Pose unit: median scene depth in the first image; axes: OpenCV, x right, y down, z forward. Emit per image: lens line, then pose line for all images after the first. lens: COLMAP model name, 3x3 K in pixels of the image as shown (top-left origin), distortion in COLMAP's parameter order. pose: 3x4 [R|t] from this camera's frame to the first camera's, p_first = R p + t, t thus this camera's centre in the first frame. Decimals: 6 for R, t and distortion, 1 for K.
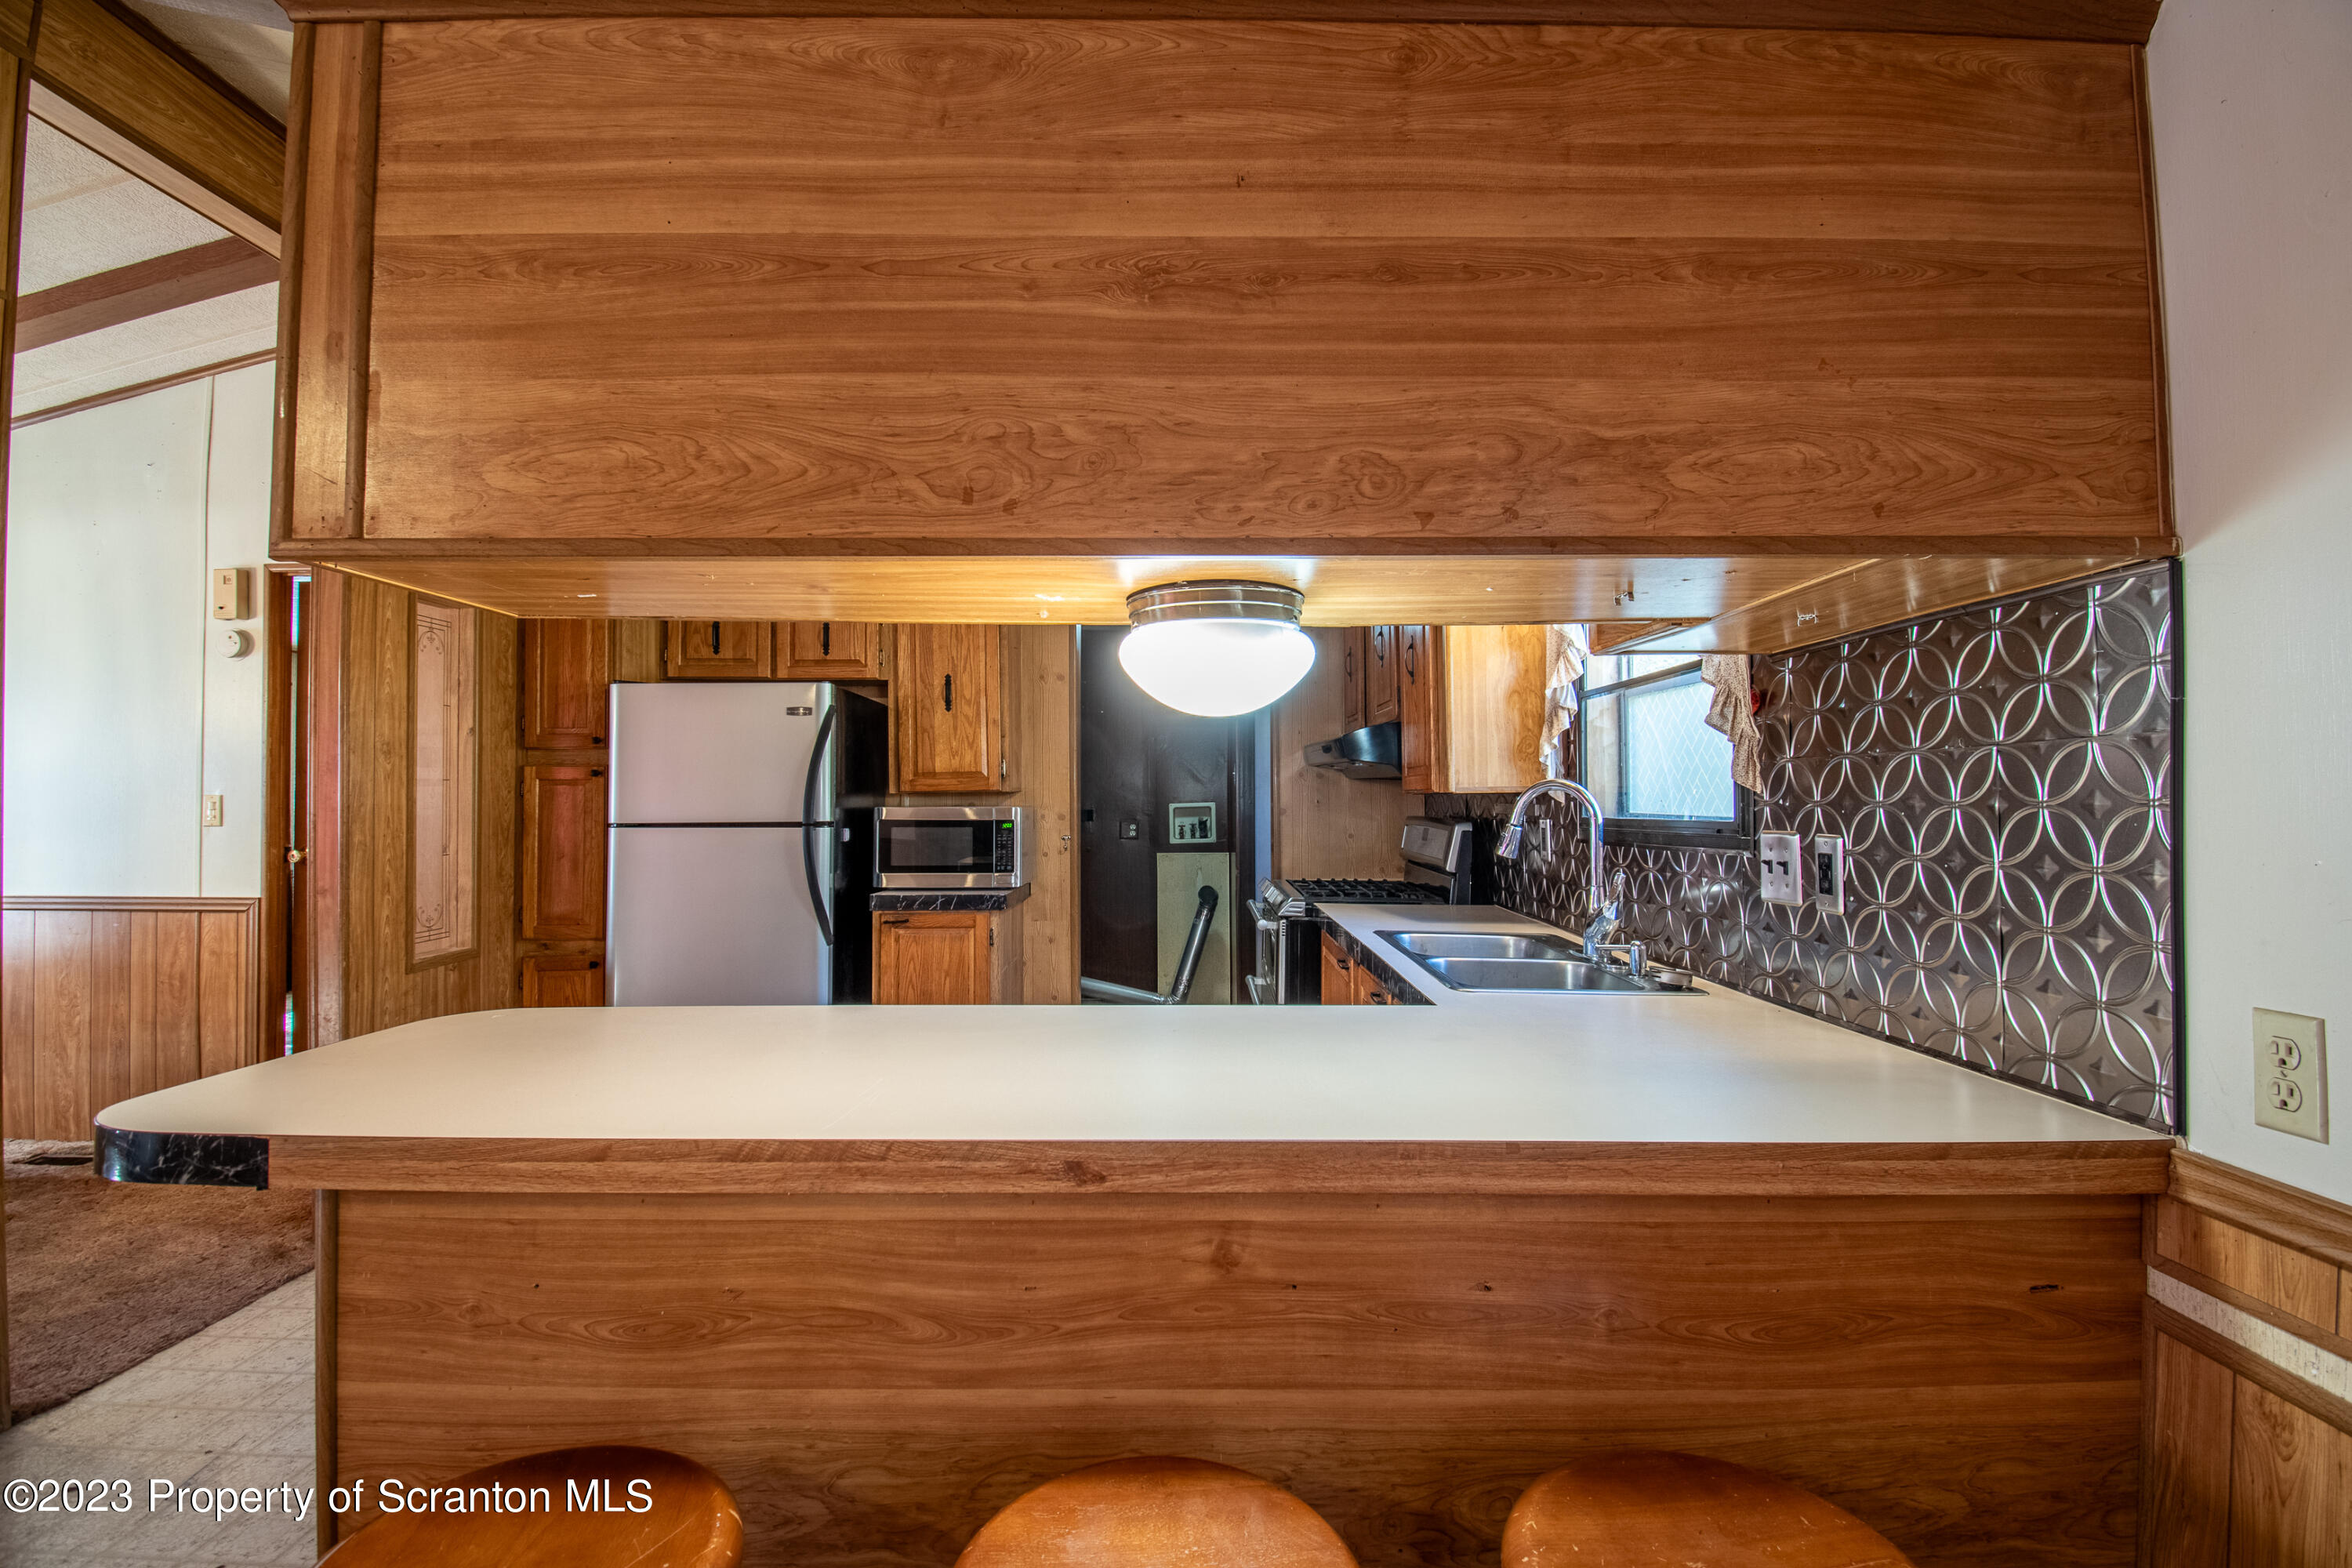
lens RADIAL K [[1048.1, 0, 1170.2], [0, 1048.1, 775.1], [0, 0, 1]] dist [-0.015029, -0.008847]
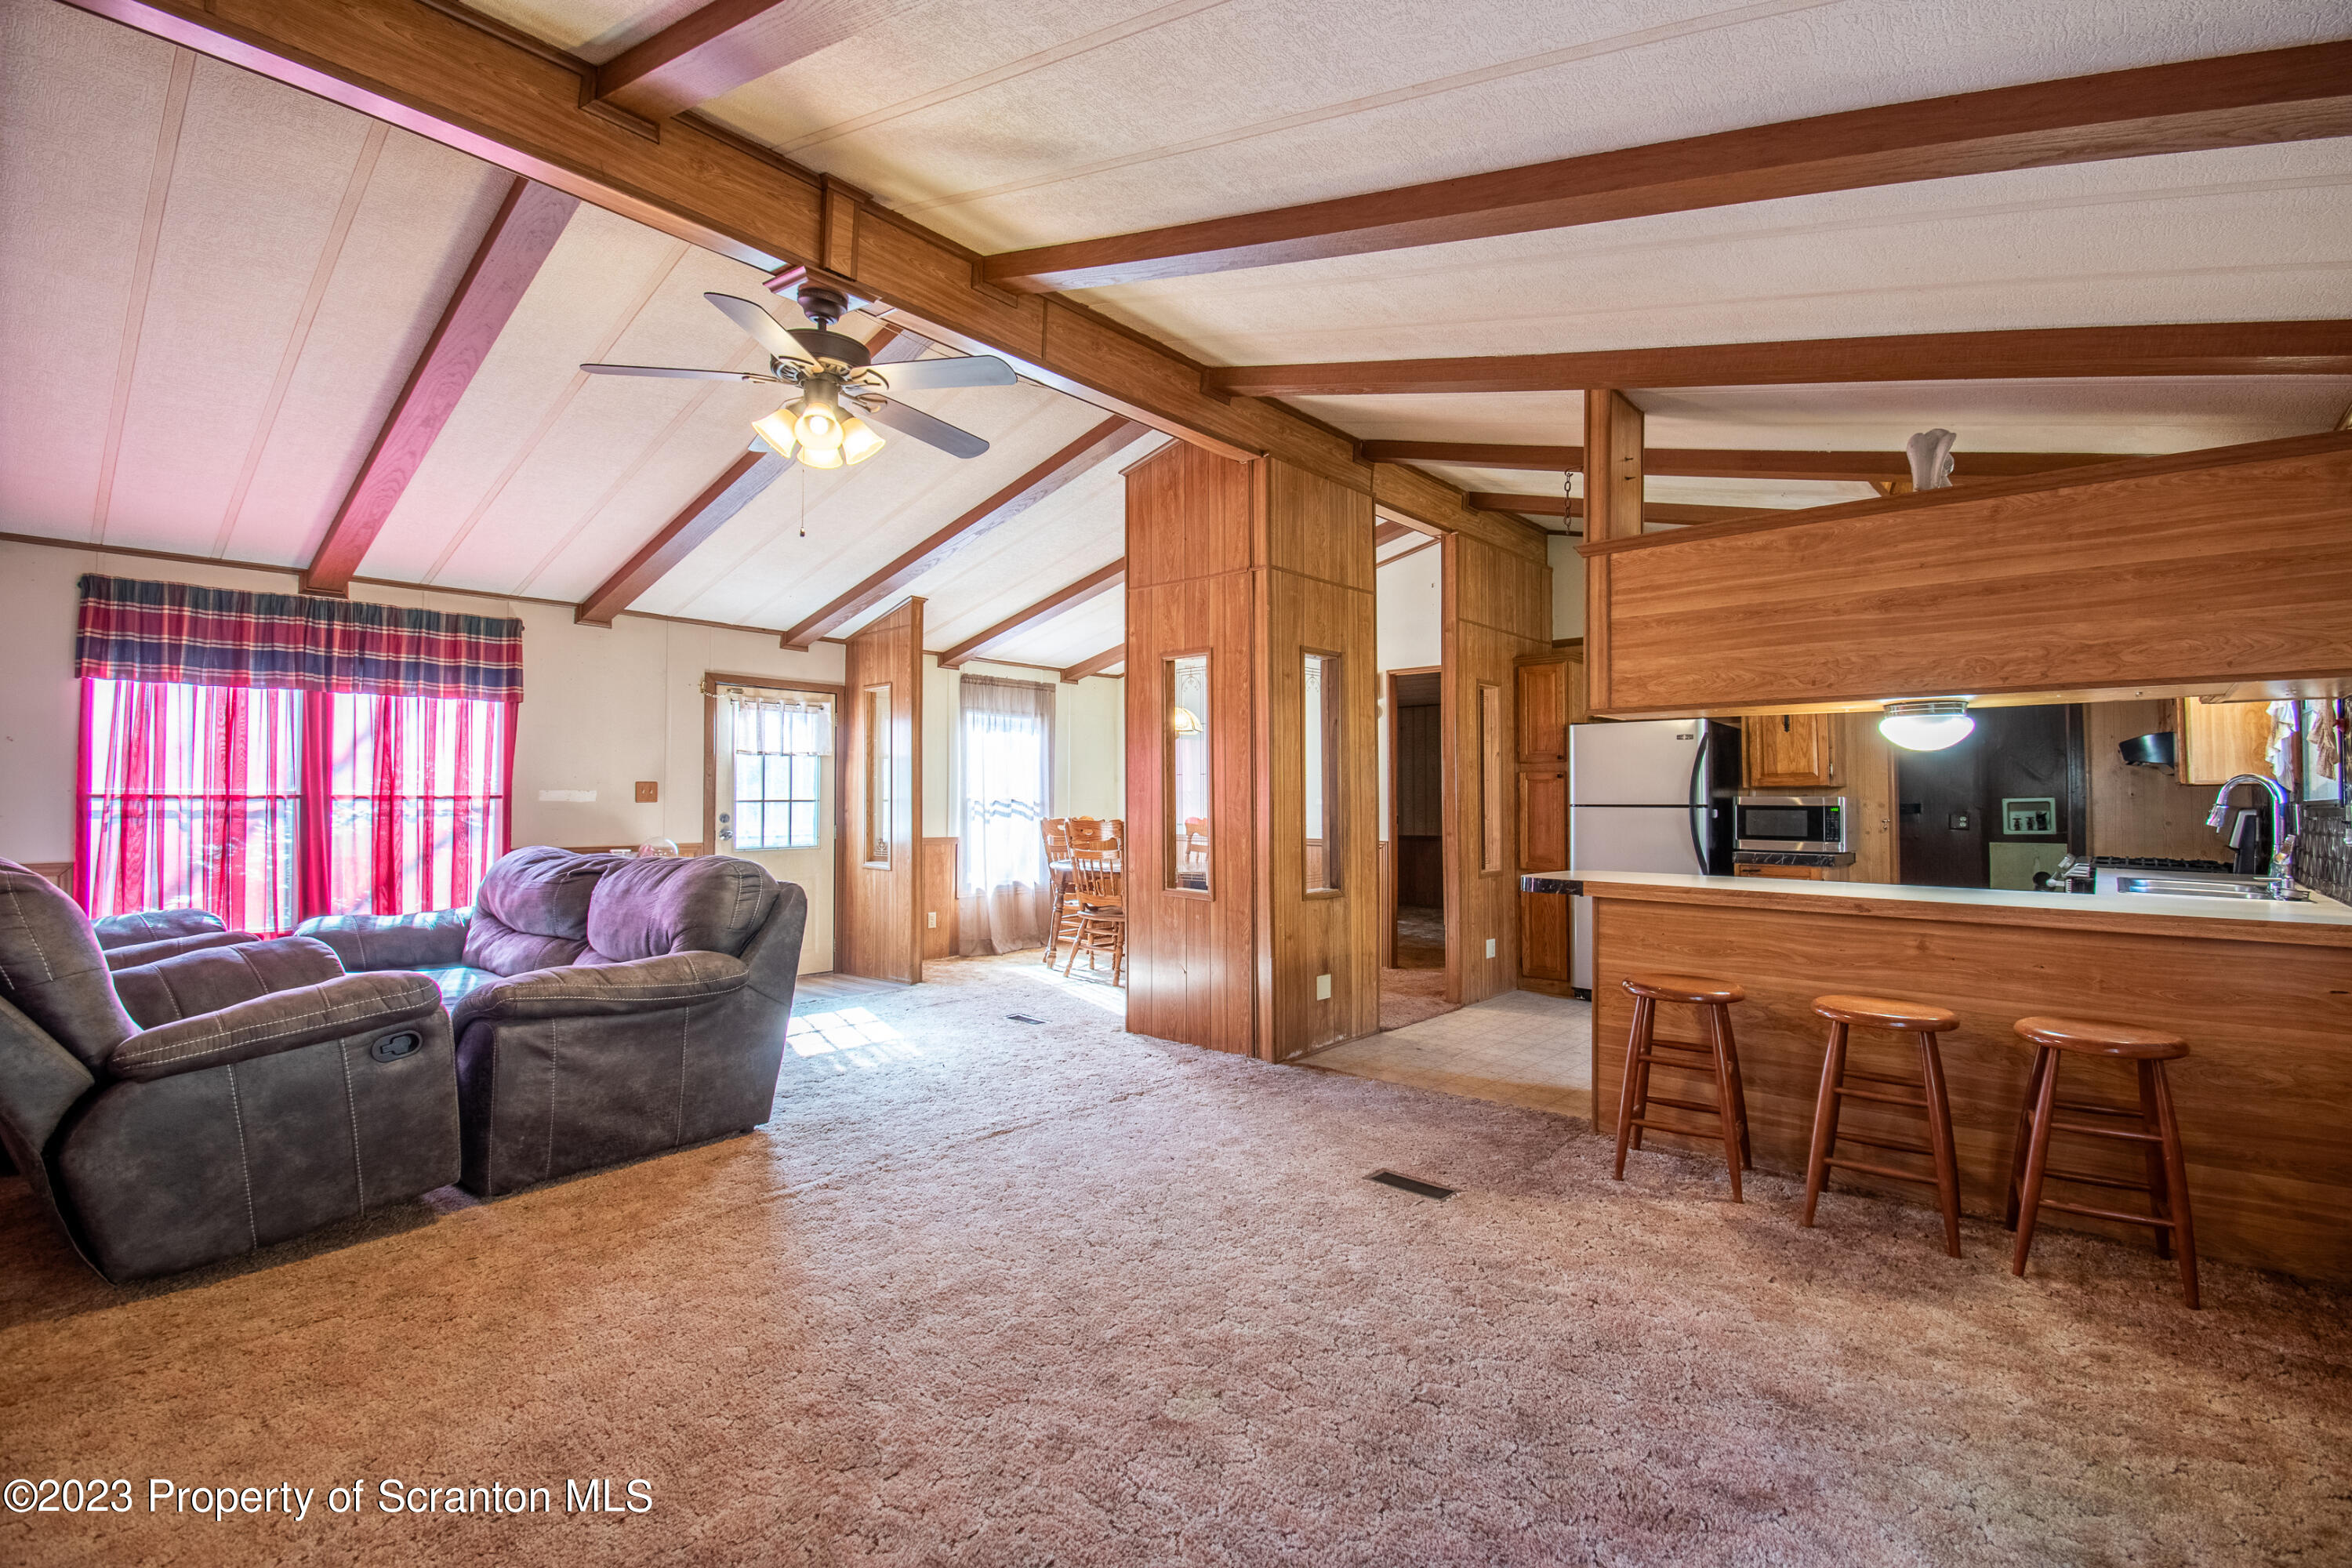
lens RADIAL K [[1048.1, 0, 1150.9], [0, 1048.1, 774.3], [0, 0, 1]] dist [-0.015029, -0.008847]
pose [[0.739451, -0.010917, -0.673122, 0.406933], [0.009209, 0.999939, -0.006101, -0.001793], [0.673147, -0.001687, 0.739506, -2.502695]]
